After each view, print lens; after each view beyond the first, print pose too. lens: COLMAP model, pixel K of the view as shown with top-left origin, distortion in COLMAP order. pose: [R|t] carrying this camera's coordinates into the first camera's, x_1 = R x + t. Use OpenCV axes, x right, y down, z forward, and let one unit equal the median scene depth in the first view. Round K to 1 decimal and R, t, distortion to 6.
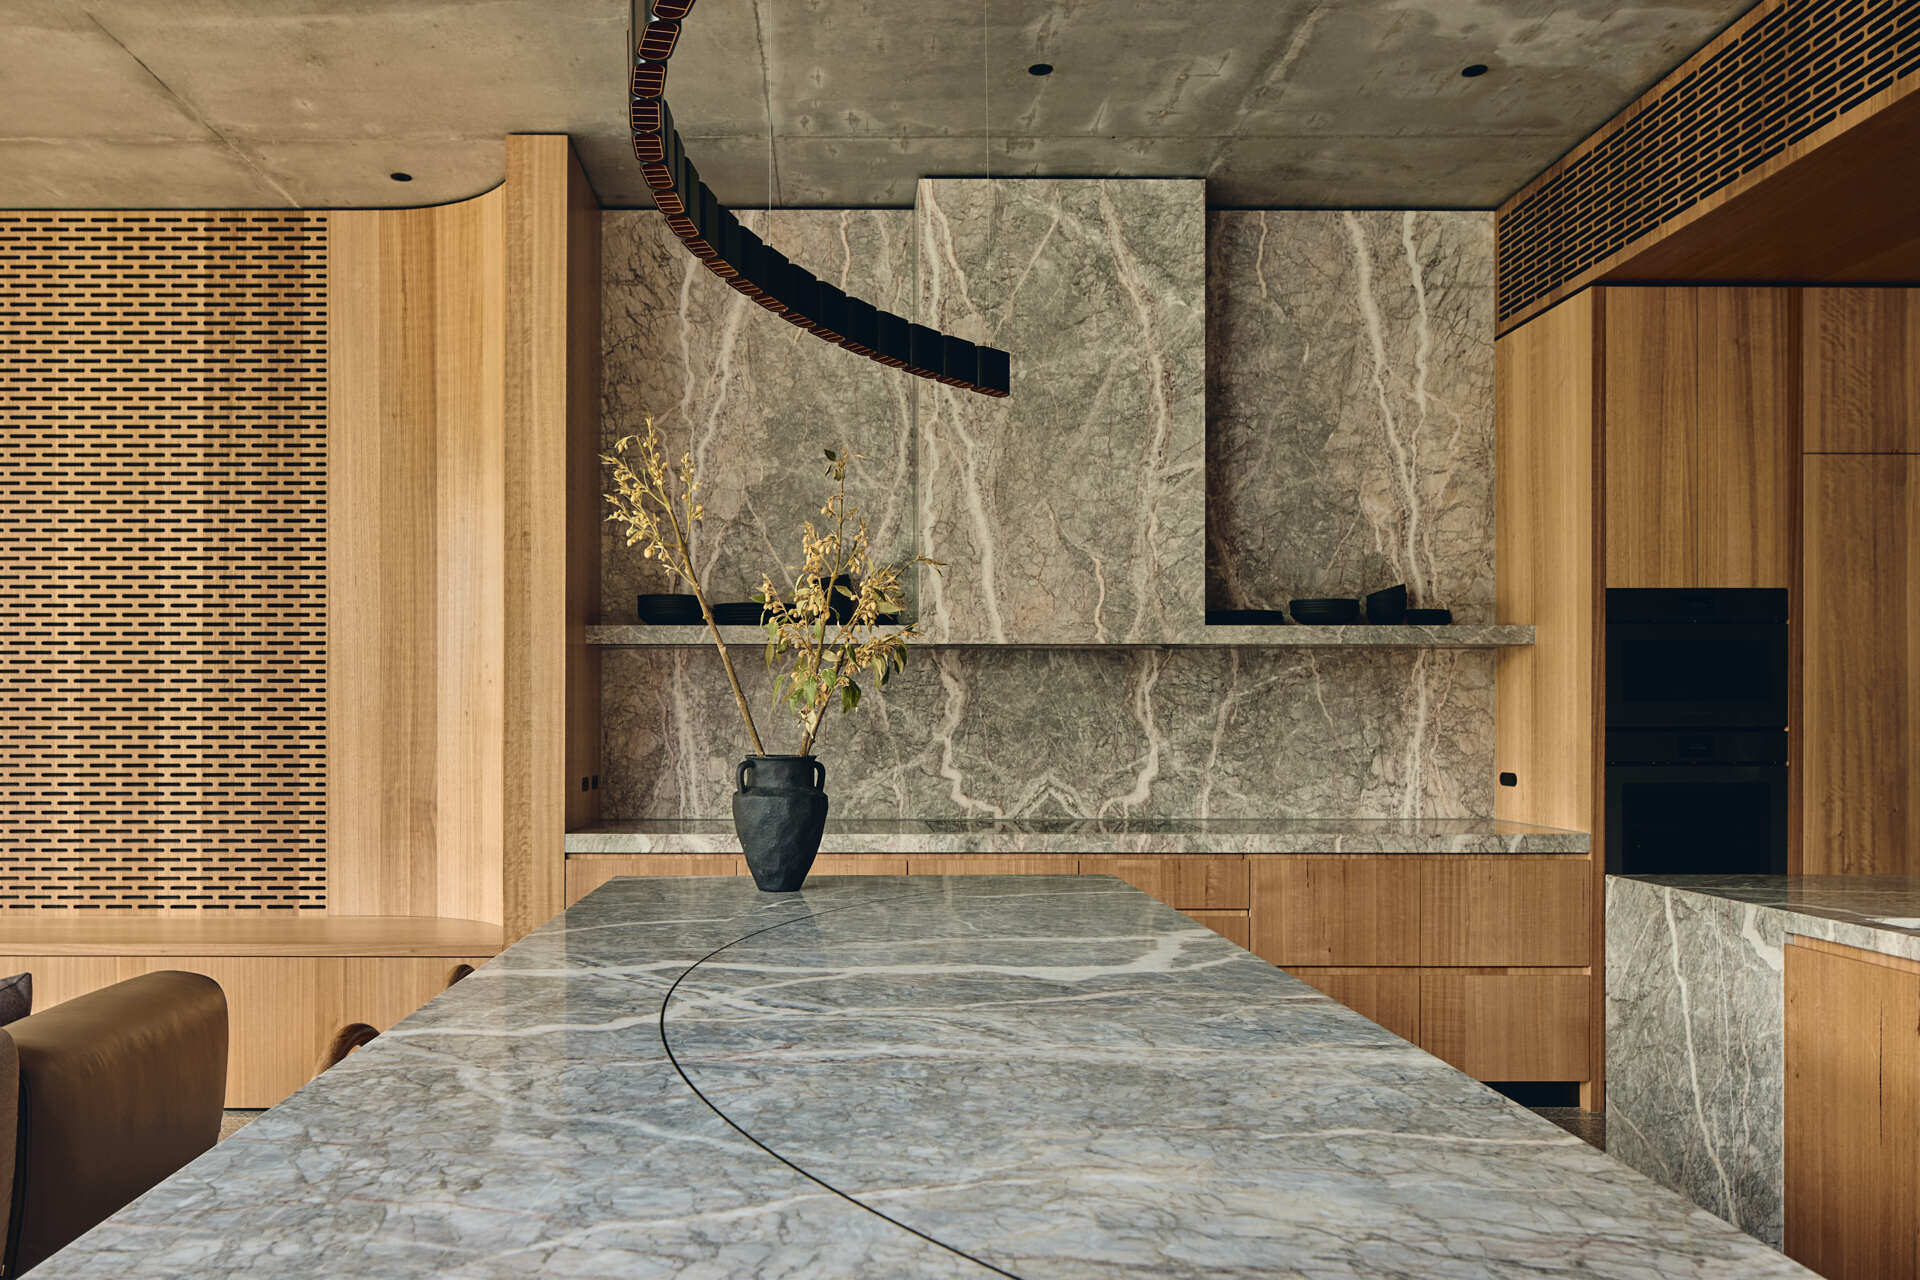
lens RADIAL K [[1583.4, 0, 959.9], [0, 1583.4, 745.2], [0, 0, 1]] dist [-0.003240, -0.001052]
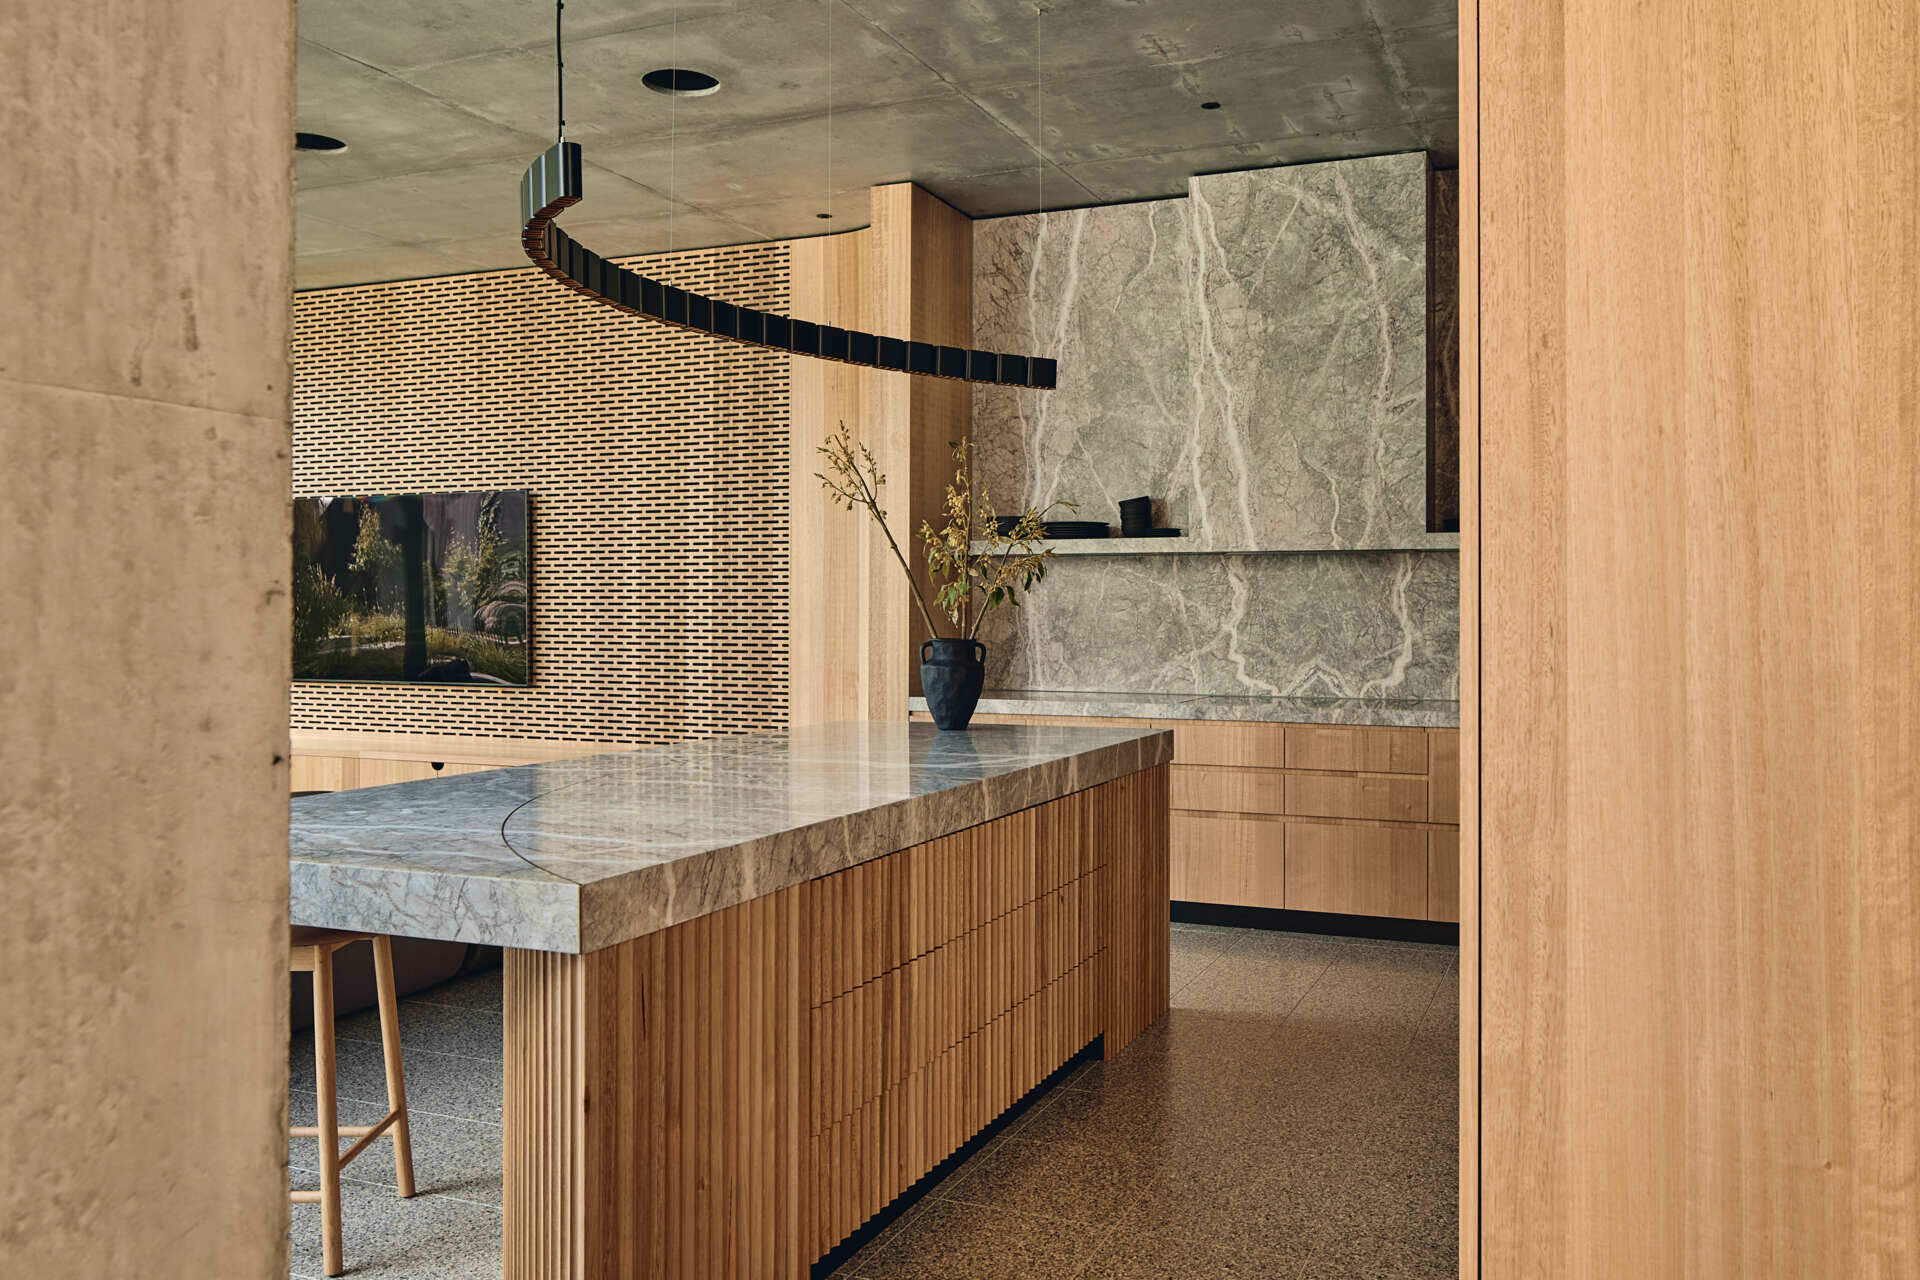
lens RADIAL K [[1542.3, 0, 960.0], [0, 1542.3, 640.0], [0, 0, 1]] dist [0.000913, 0.000299]
pose [[0.916219, 0.009568, -0.400564, 0.295007], [-0.007914, 0.999952, 0.005784, -0.000762], [0.400600, -0.002129, 0.916251, -0.178394]]
